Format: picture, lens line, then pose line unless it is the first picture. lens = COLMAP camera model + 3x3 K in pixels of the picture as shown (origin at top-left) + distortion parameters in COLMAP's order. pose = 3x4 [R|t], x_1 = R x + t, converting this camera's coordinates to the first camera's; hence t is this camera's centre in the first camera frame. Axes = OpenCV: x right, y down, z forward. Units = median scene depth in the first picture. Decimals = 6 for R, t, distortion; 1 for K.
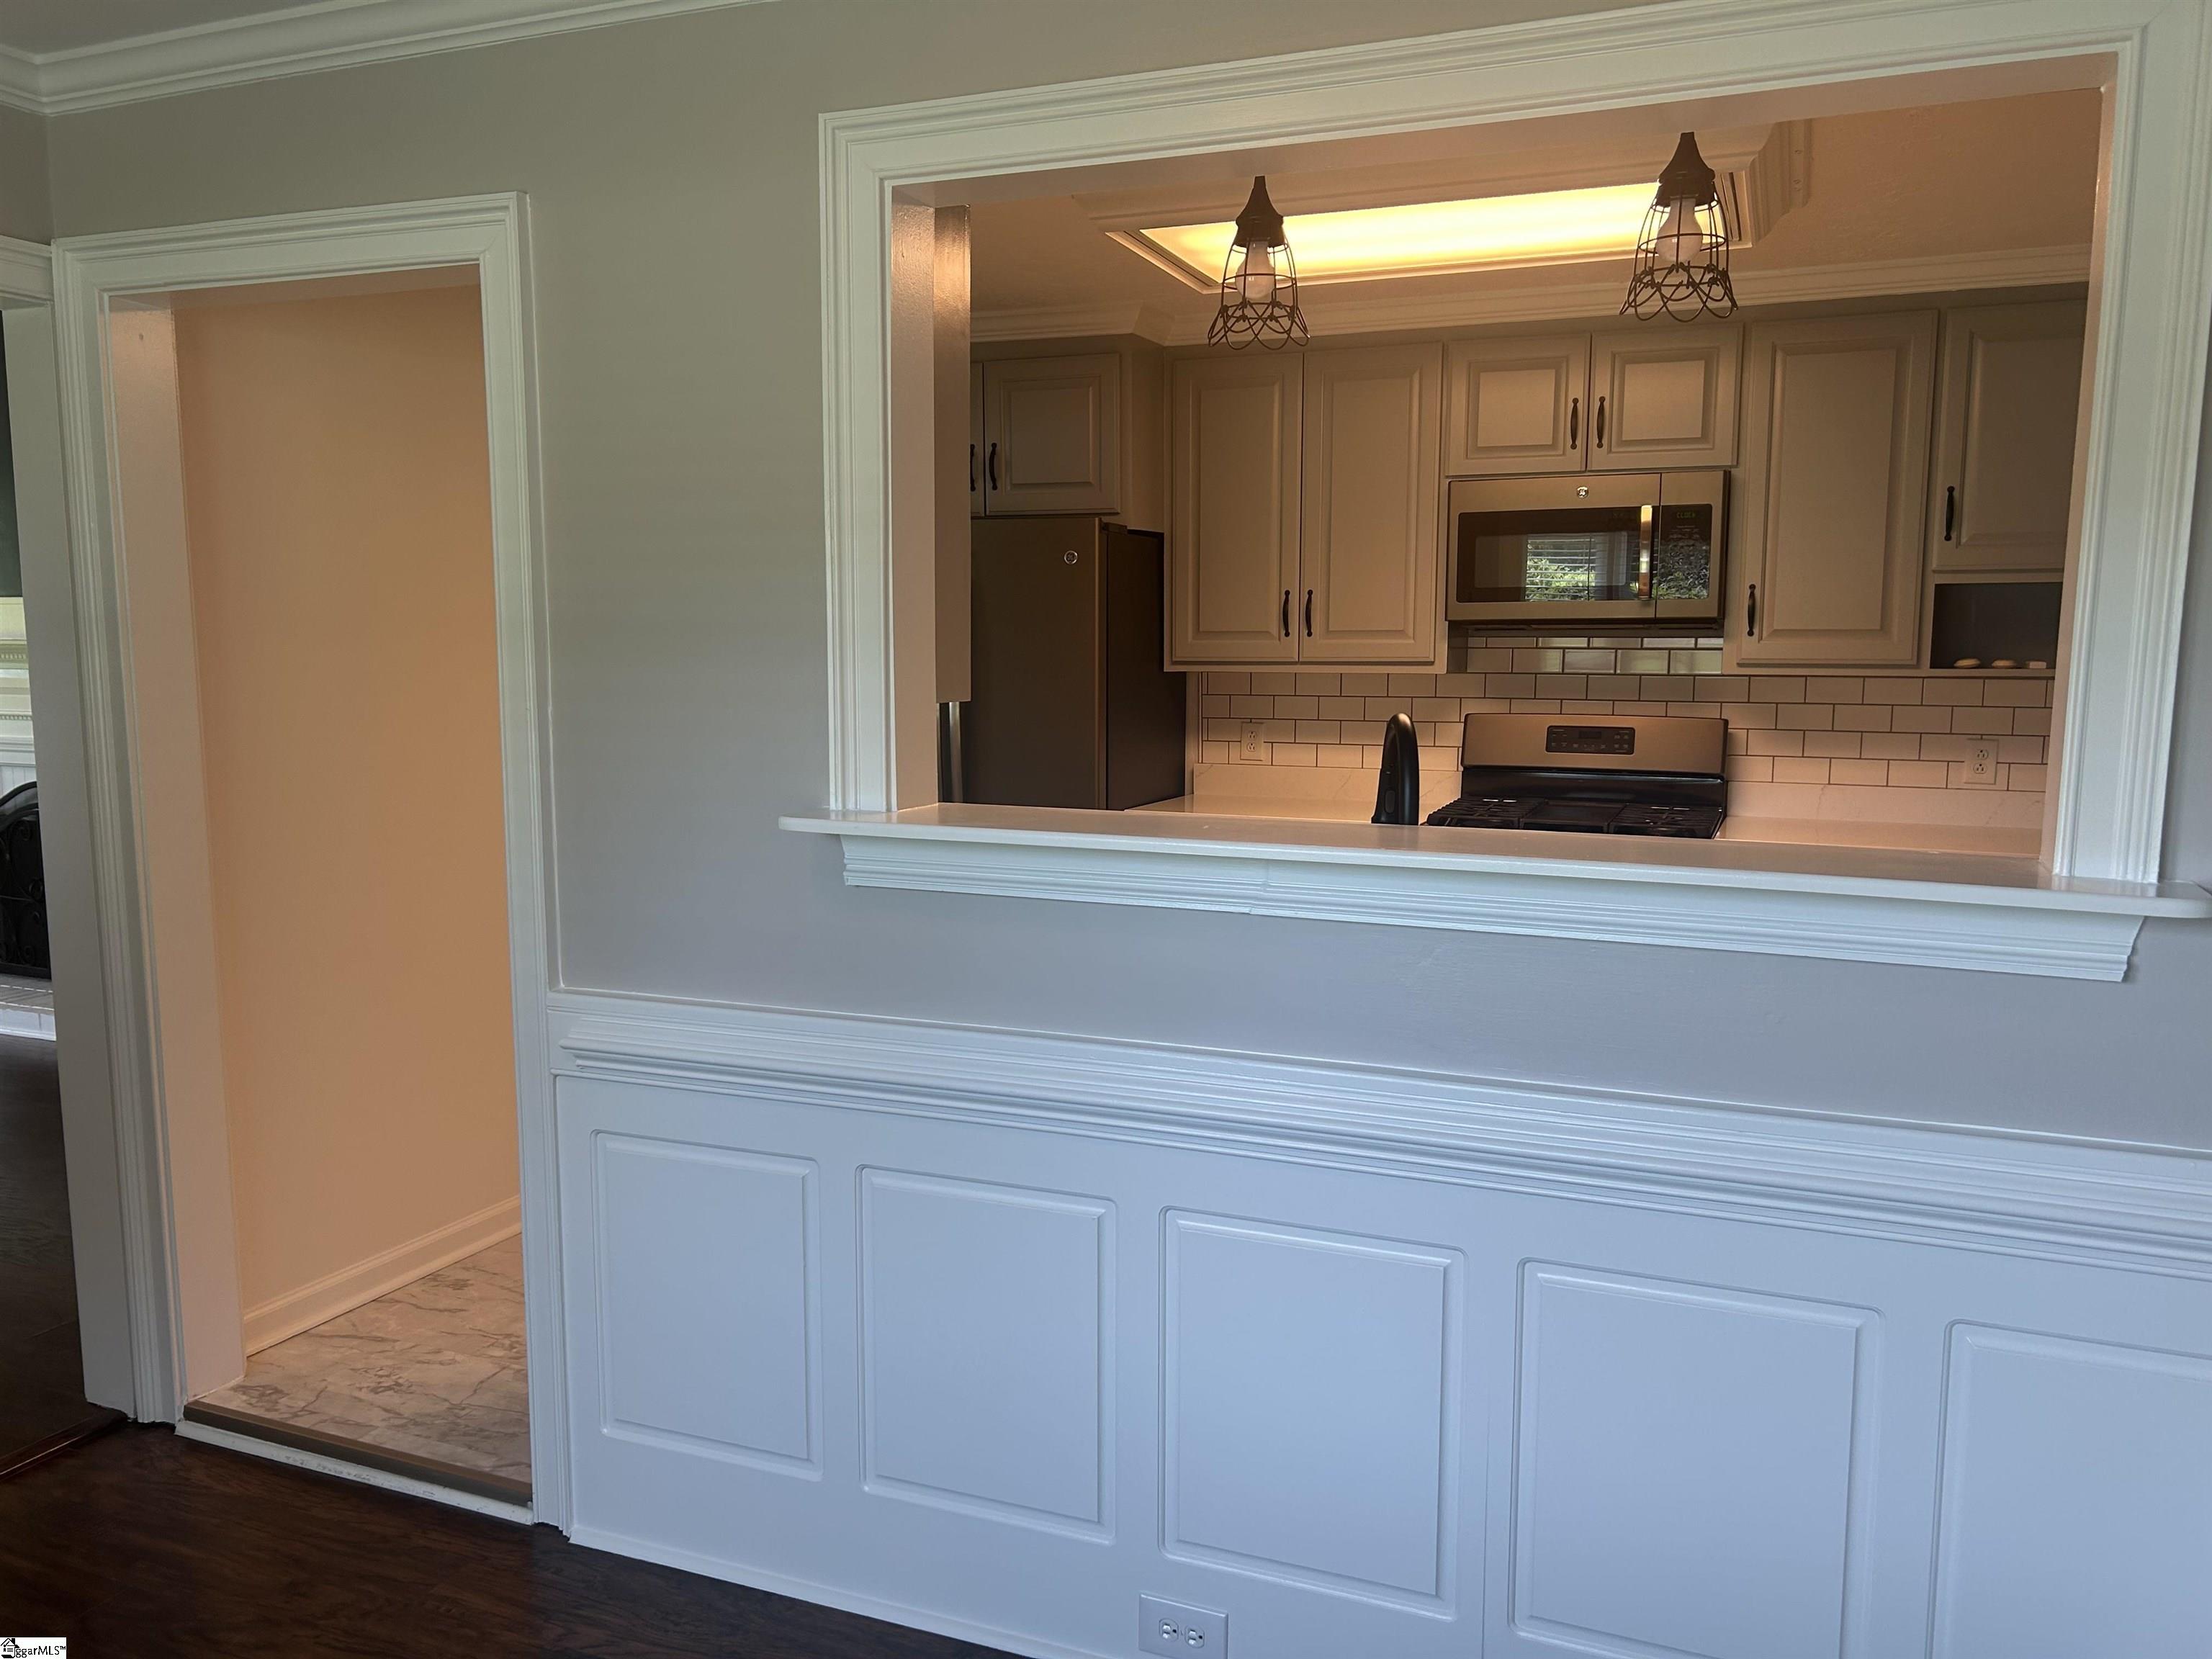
lens RADIAL K [[1664.7, 0, 1141.0], [0, 1664.7, 833.8], [0, 0, 1]] dist [0.029522, -0.037115]
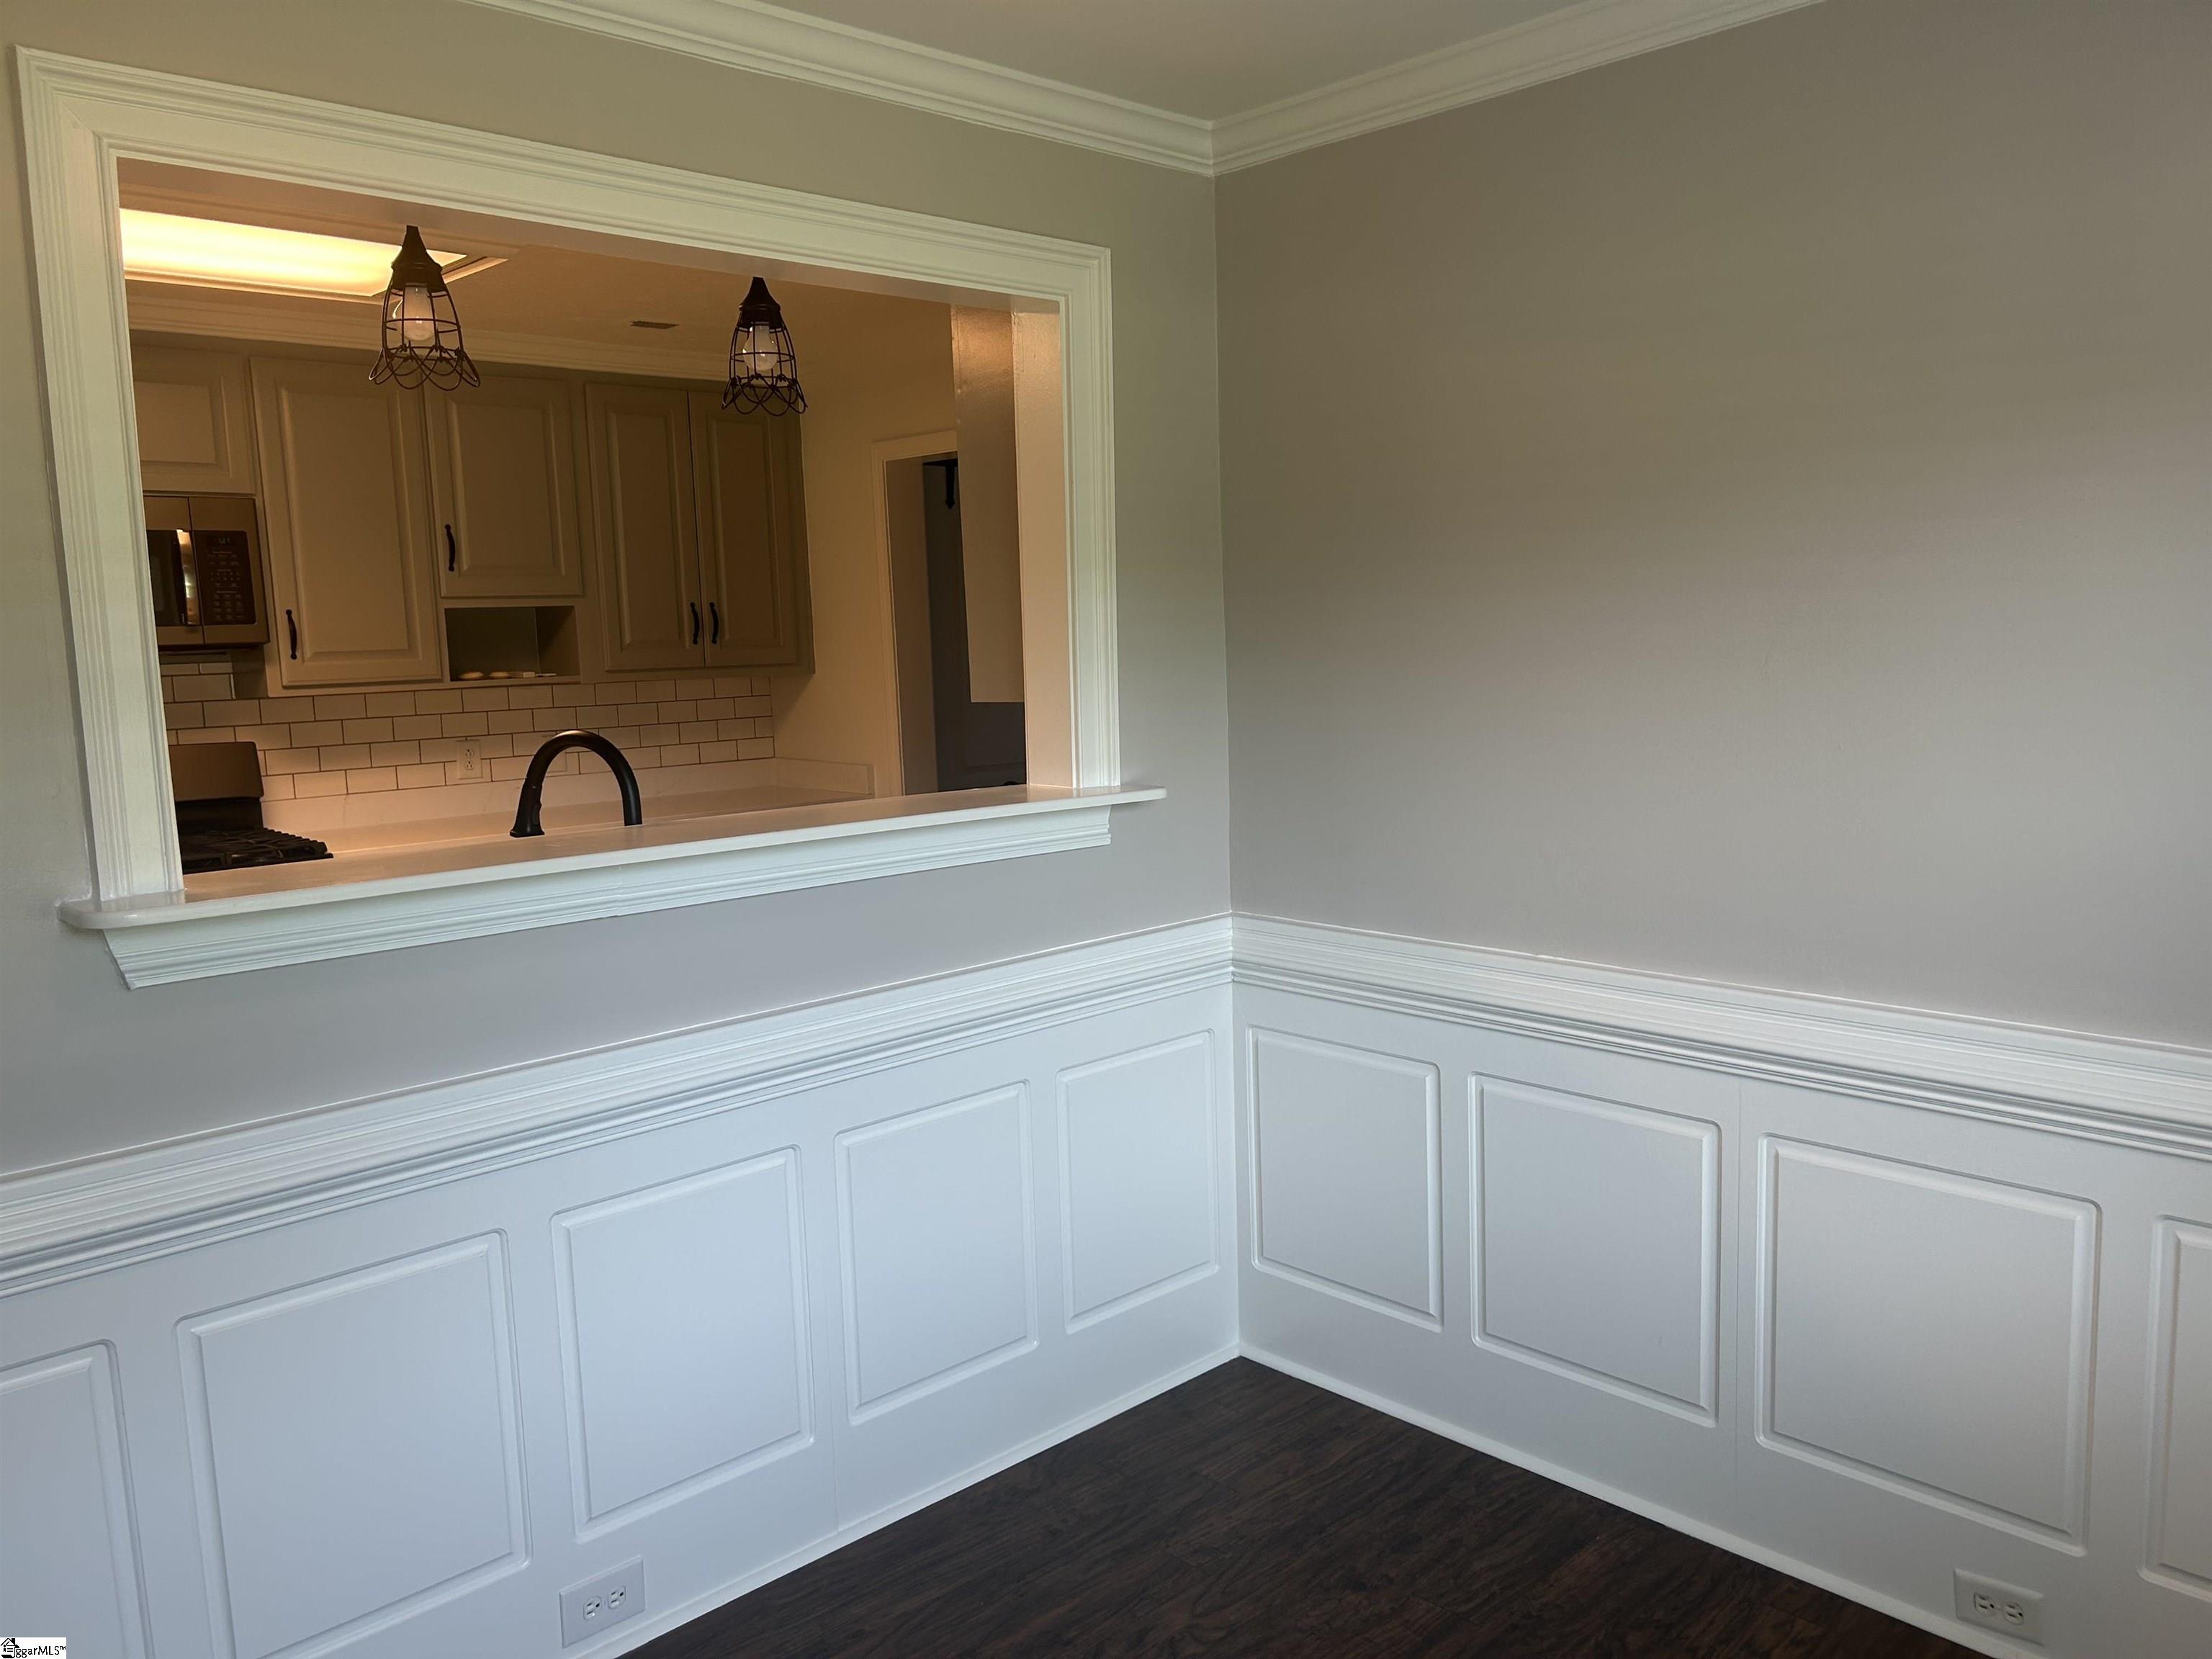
lens RADIAL K [[1664.7, 0, 1141.0], [0, 1664.7, 833.8], [0, 0, 1]] dist [0.029522, -0.037115]
pose [[0.383849, -0.130315, 0.914154, -0.655621], [0.137244, 0.987047, 0.083078, -0.041006], [-0.913140, 0.093572, 0.396762, 0.188877]]
